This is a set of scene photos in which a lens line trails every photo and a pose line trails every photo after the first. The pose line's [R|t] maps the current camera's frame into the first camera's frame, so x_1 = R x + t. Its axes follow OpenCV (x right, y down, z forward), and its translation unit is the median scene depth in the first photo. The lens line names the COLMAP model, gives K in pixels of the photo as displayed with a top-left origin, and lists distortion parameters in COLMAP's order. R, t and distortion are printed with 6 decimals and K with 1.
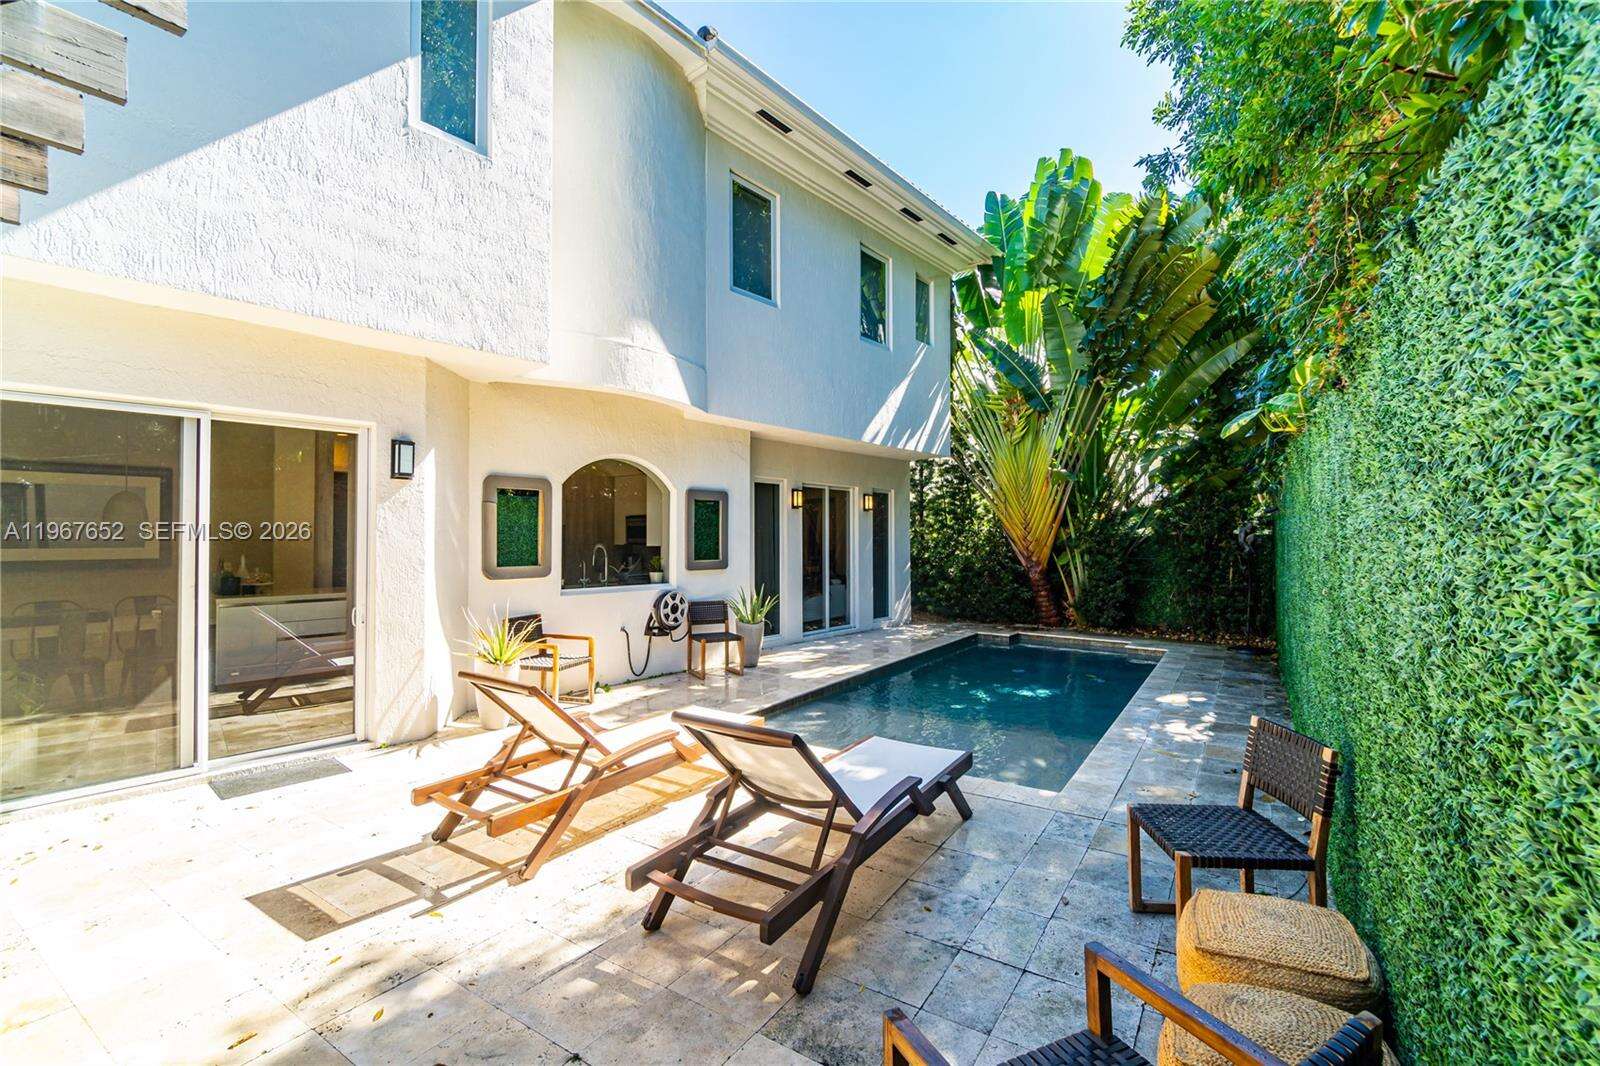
lens RADIAL K [[727.1, 0, 800.0], [0, 727.1, 533.0], [0, 0, 1]] dist [-0.003404, -0.000101]
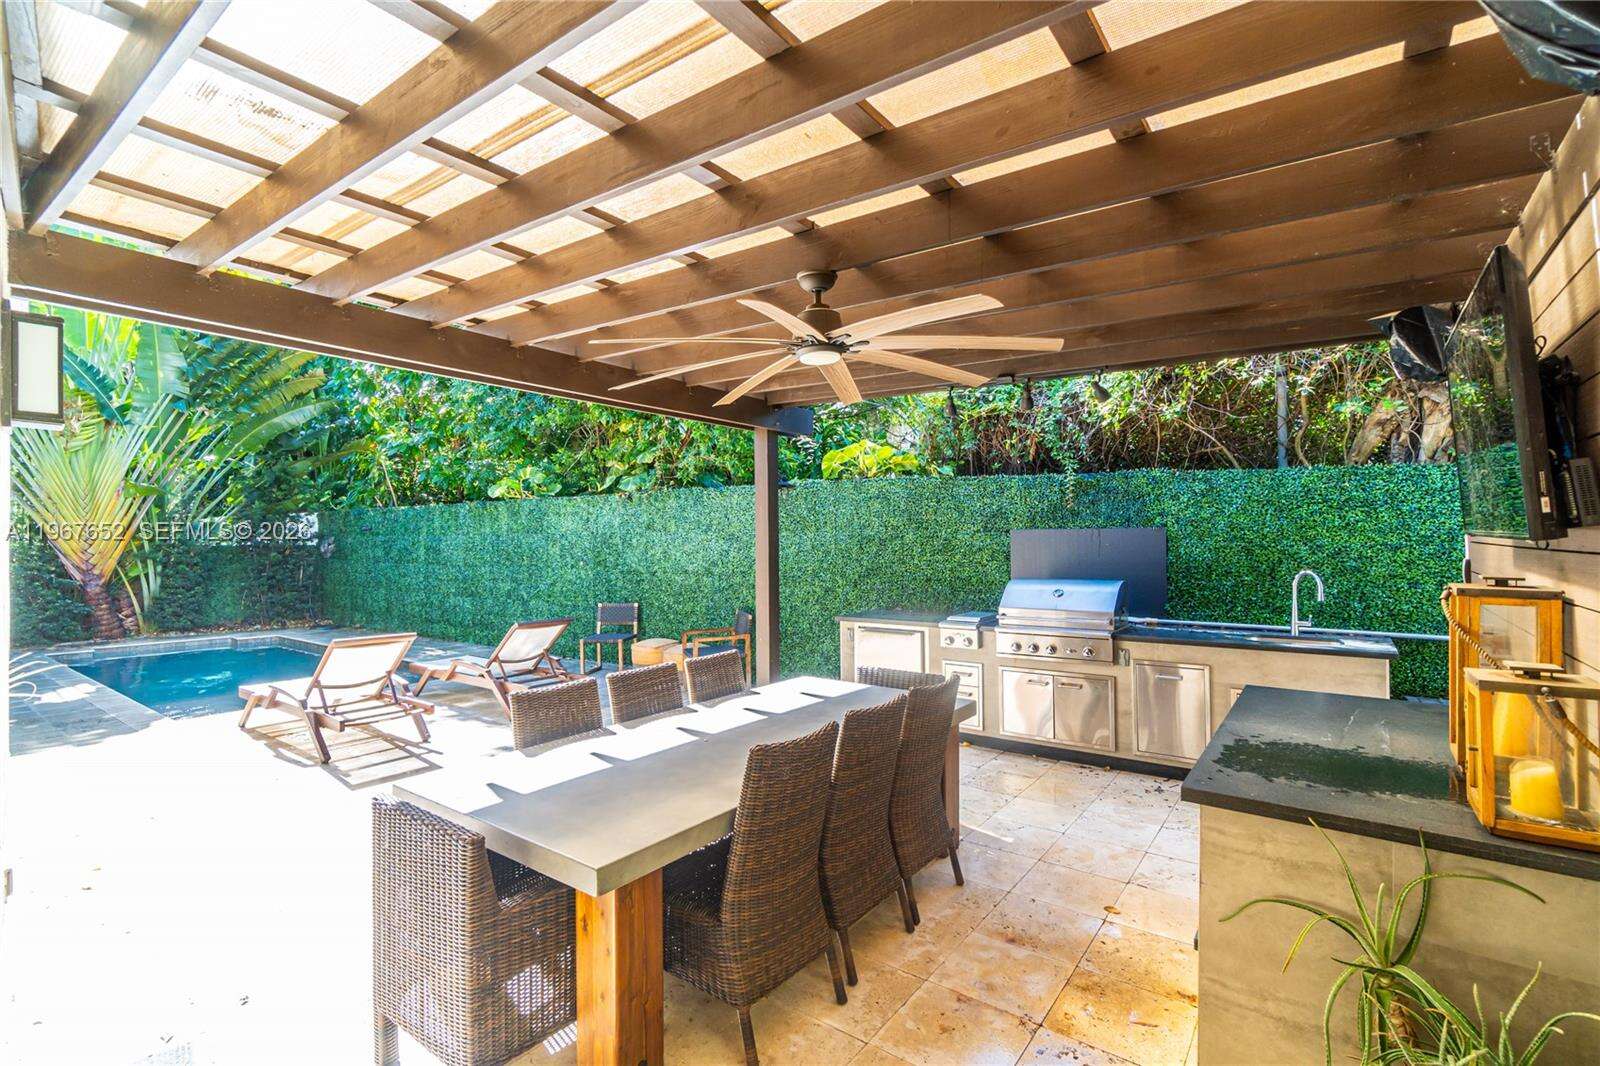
lens RADIAL K [[727.1, 0, 800.0], [0, 727.1, 533.0], [0, 0, 1]] dist [-0.003404, -0.000101]
pose [[0.044904, 0.013571, 0.998899, -0.617449], [0.011322, 0.999837, -0.014093, 0.008201], [-0.998927, 0.011943, 0.044743, 0.015516]]
